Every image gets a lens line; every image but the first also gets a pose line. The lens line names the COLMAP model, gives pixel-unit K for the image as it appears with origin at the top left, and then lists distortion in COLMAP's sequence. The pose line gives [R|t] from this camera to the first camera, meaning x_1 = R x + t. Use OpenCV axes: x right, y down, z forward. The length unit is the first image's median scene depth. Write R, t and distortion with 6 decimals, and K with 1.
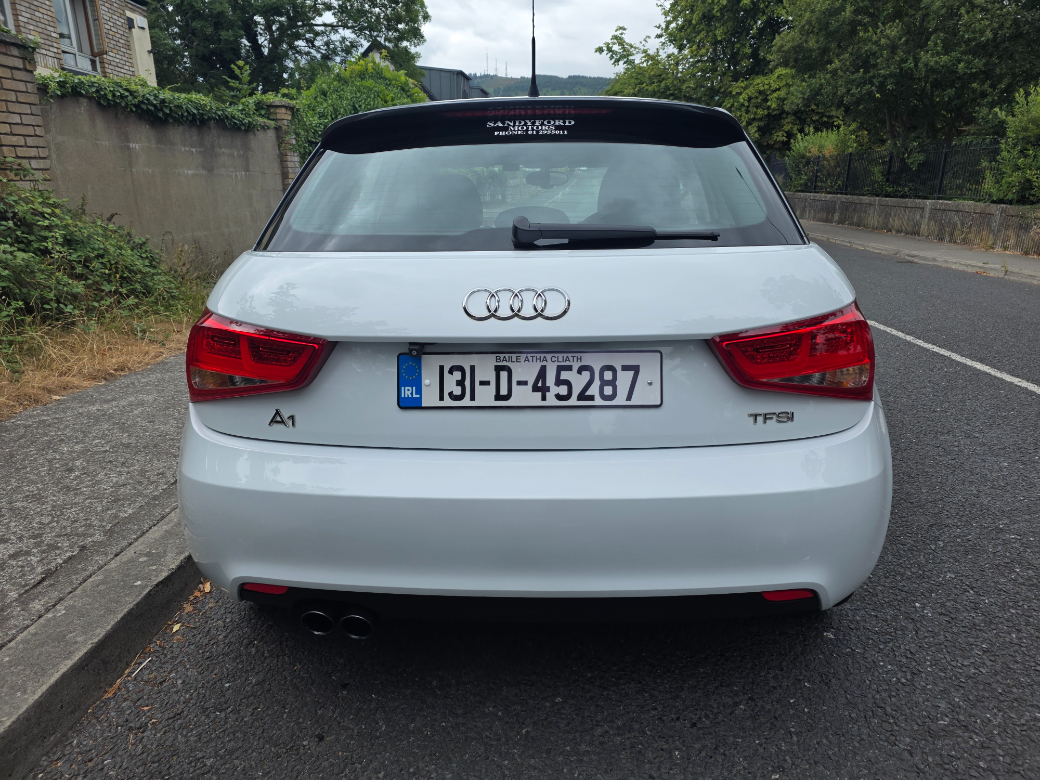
lens RADIAL K [[683.5, 0, 520.0], [0, 683.5, 390.0], [0, 0, 1]] dist [0.080386, -0.063945]
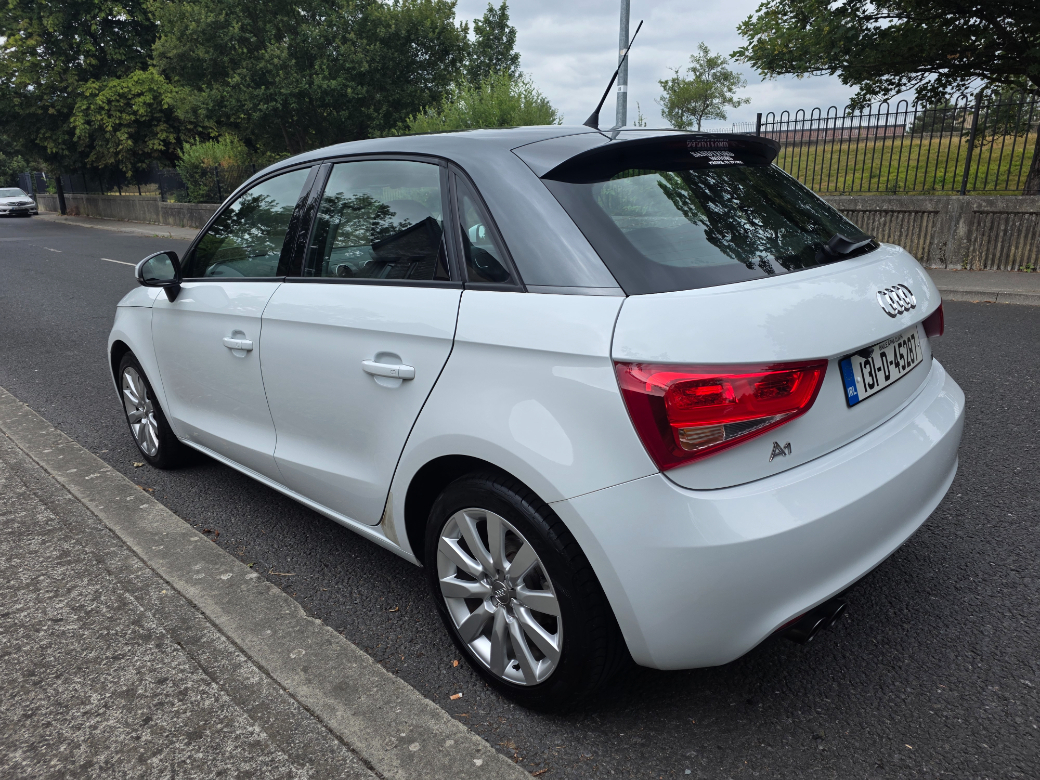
lens RADIAL K [[701.3, 0, 520.0], [0, 701.3, 390.0], [0, 0, 1]] dist [0.020827, -0.001220]
pose [[0.672820, -0.221547, 0.705854, -0.714415], [0.232846, 0.969033, 0.082202, -0.117589], [-0.702208, 0.109048, 0.703571, 0.296358]]
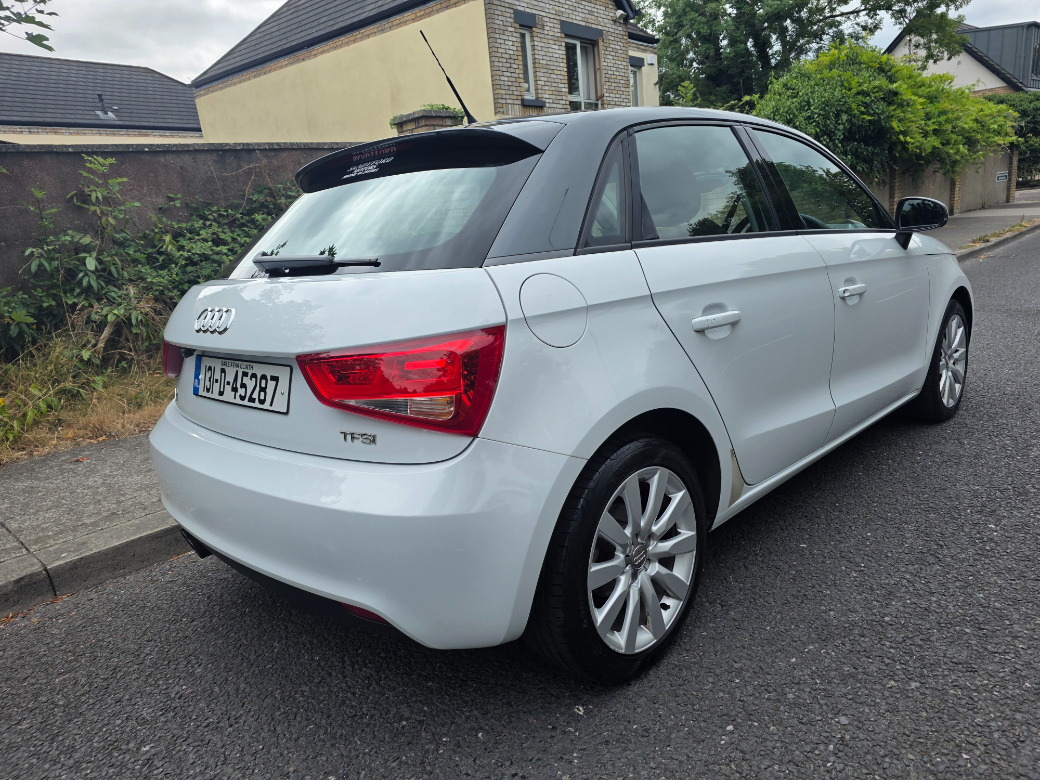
lens RADIAL K [[683.5, 0, 520.0], [0, 683.5, 390.0], [0, 0, 1]] dist [0.080386, -0.063945]
pose [[0.749689, 0.091907, -0.655378, 0.647763], [-0.093699, 0.995074, 0.032362, -0.046721], [0.655124, 0.037147, 0.754608, 0.199576]]
